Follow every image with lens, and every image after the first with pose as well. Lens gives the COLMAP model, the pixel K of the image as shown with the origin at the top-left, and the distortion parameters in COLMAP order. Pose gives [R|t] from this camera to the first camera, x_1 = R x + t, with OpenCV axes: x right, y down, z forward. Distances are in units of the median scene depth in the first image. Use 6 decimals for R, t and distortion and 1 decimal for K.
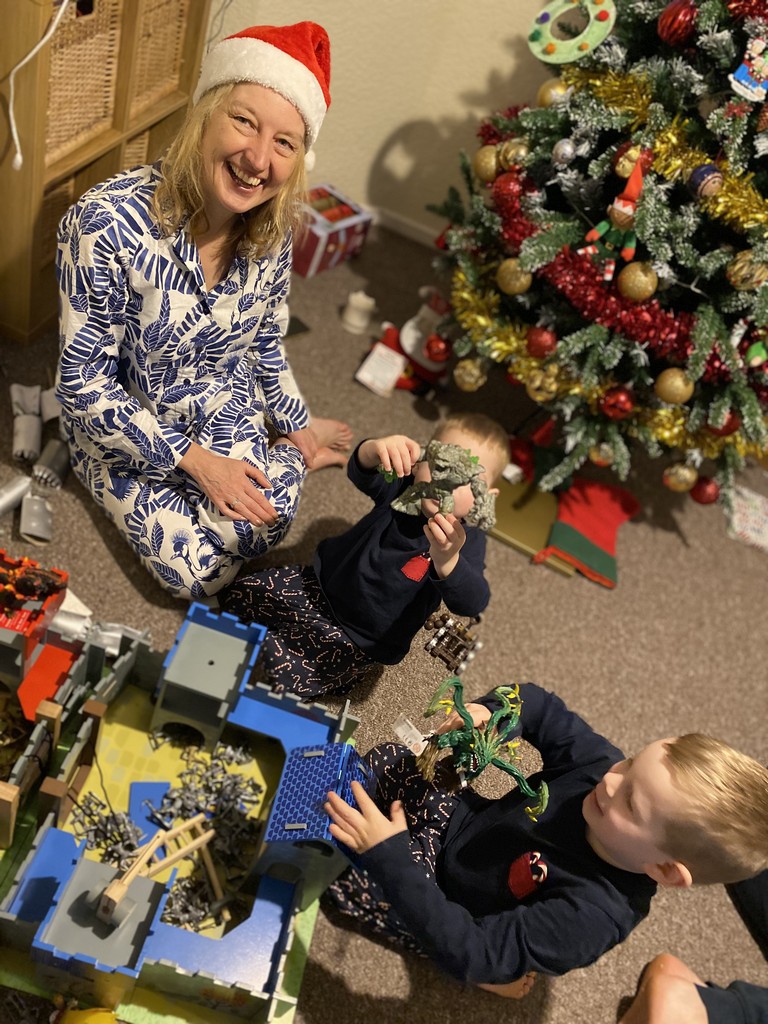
lens RADIAL K [[813.8, 0, 386.9], [0, 813.8, 510.4], [0, 0, 1]] dist [-0.002076, -0.011014]
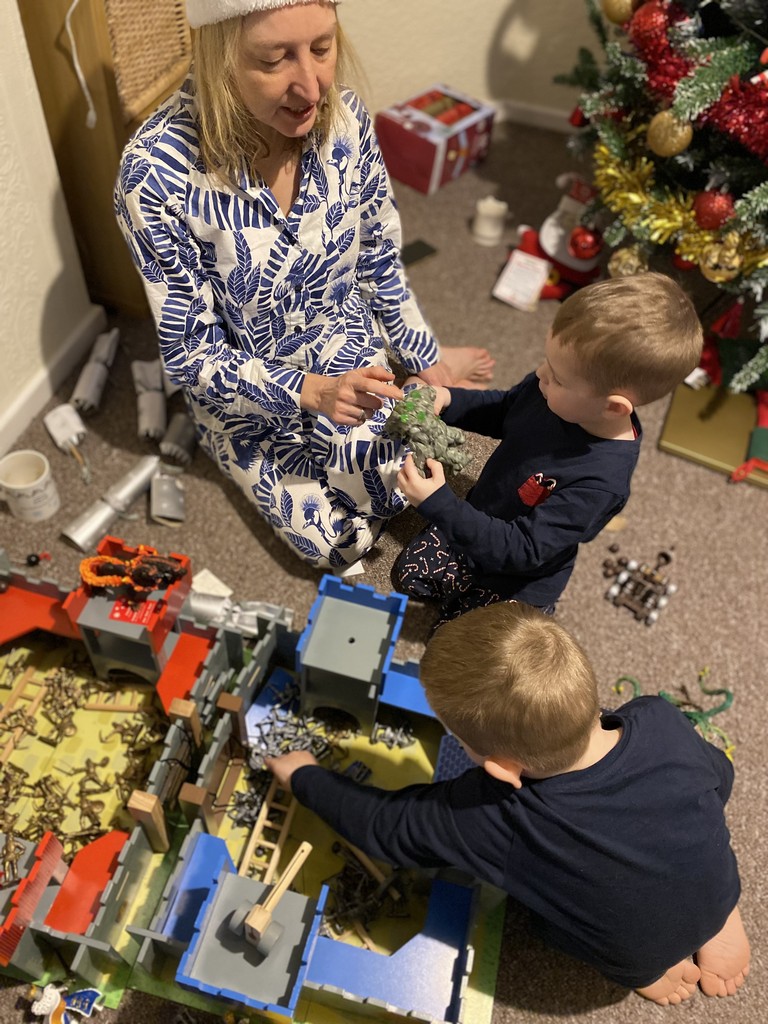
lens RADIAL K [[793.0, 0, 386.2], [0, 793.0, 510.1], [0, 0, 1]] dist [-0.003890, 0.006326]
pose [[0.965813, -0.110341, -0.234587, 0.030791], [0.127504, 0.990066, 0.059255, 0.000640], [0.225718, -0.087140, 0.970288, 0.155273]]
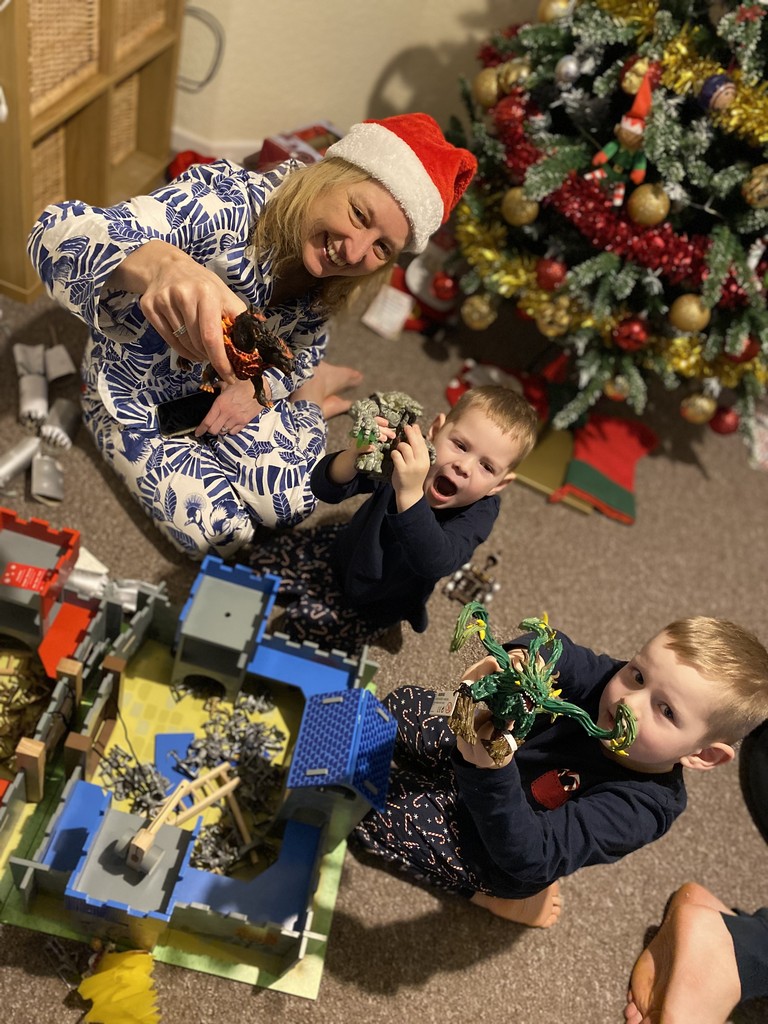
lens RADIAL K [[812.6, 0, 386.2], [0, 812.6, 512.1], [0, 0, 1]] dist [-0.007903, -0.004347]
pose [[0.998675, -0.042576, -0.028917, 0.011326], [0.044397, 0.996860, 0.065568, 0.003704], [0.026034, -0.066764, 0.997429, 0.013627]]
